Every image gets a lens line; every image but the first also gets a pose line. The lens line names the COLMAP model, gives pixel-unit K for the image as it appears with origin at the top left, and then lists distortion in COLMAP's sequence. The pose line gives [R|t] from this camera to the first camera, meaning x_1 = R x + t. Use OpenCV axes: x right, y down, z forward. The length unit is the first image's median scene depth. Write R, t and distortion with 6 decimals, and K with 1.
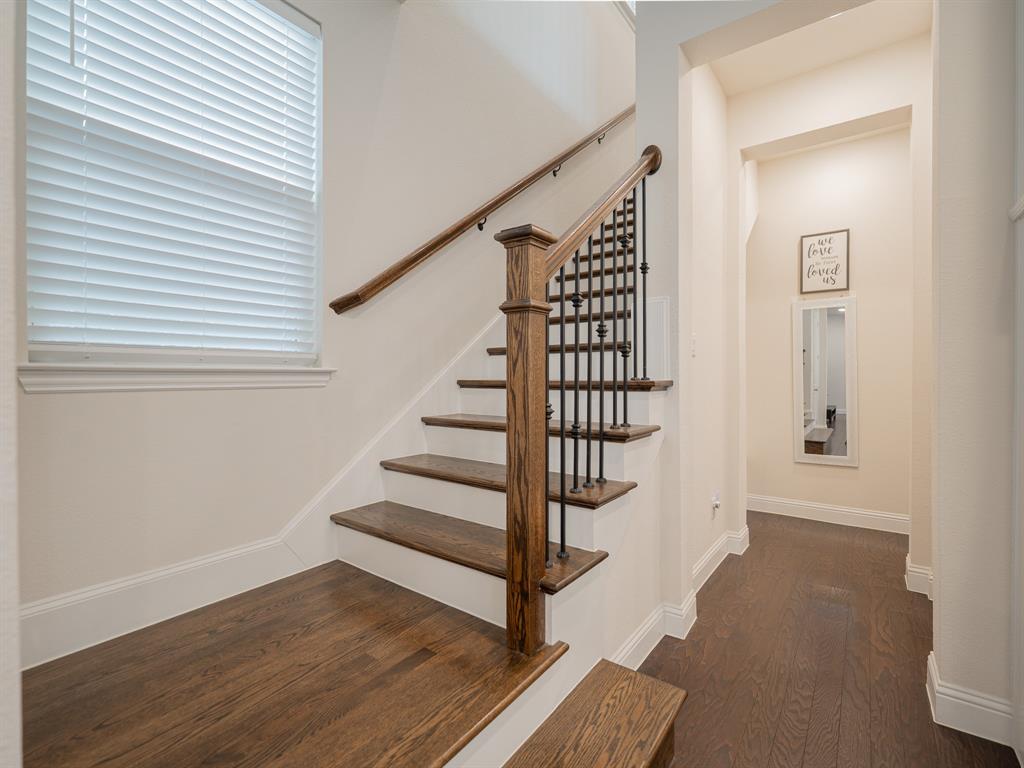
lens RADIAL K [[473.5, 0, 483.5], [0, 473.5, 376.4], [0, 0, 1]] dist [-0.012152, 0.001492]
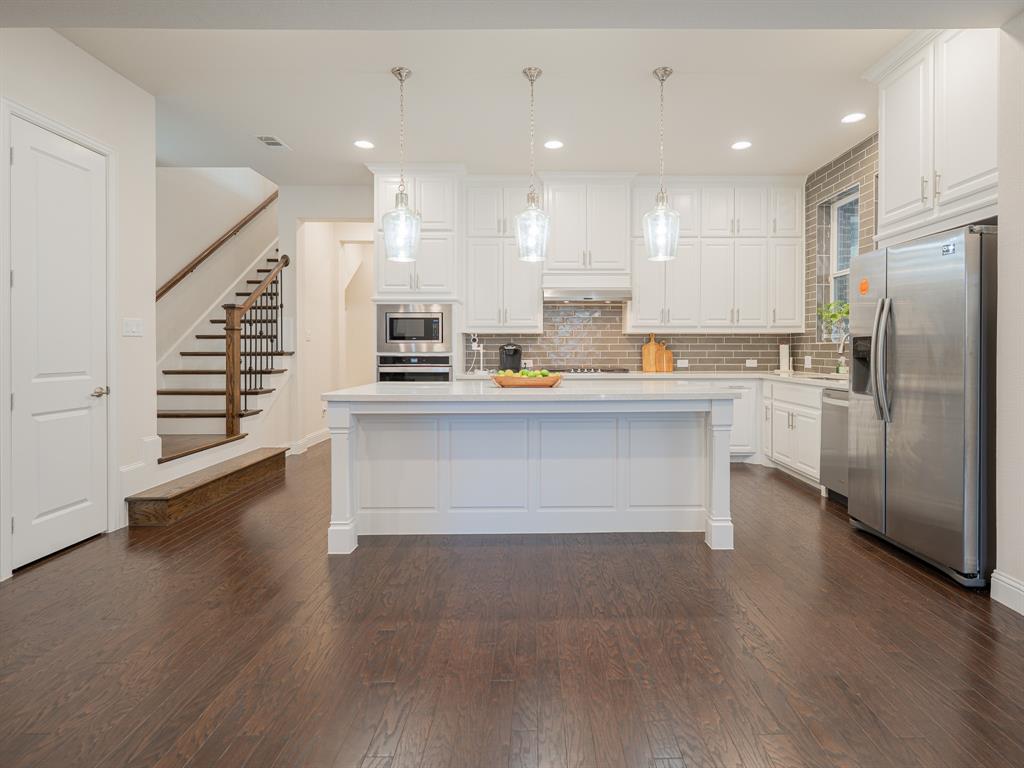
lens RADIAL K [[473.5, 0, 510.0], [0, 473.5, 353.5], [0, 0, 1]] dist [-0.012152, 0.001492]
pose [[0.771770, -0.006853, 0.635864, -0.329662], [0.002895, 0.999969, 0.007263, 0.003453], [-0.635895, -0.003765, 0.771767, -1.780127]]
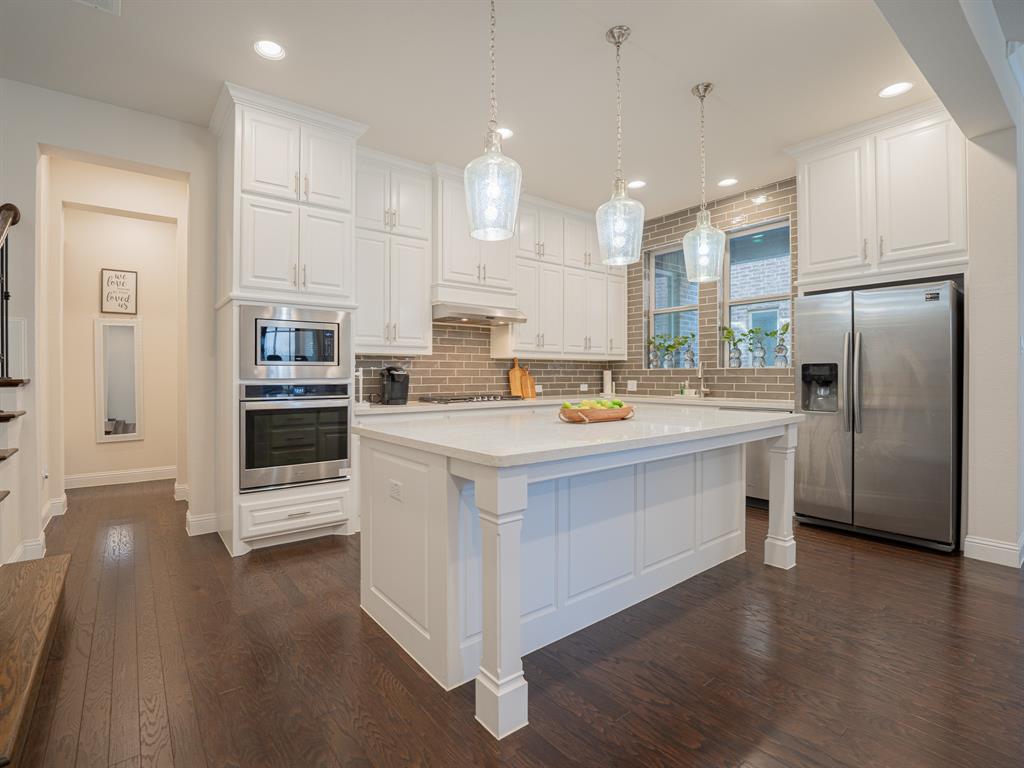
lens RADIAL K [[473.5, 0, 464.9], [0, 473.5, 376.6], [0, 0, 1]] dist [-0.012152, 0.001492]
pose [[0.273096, -0.003920, 0.961979, -0.592945], [0.004154, 0.999987, 0.002896, 0.002693], [-0.961978, 0.003205, 0.273109, -0.627109]]
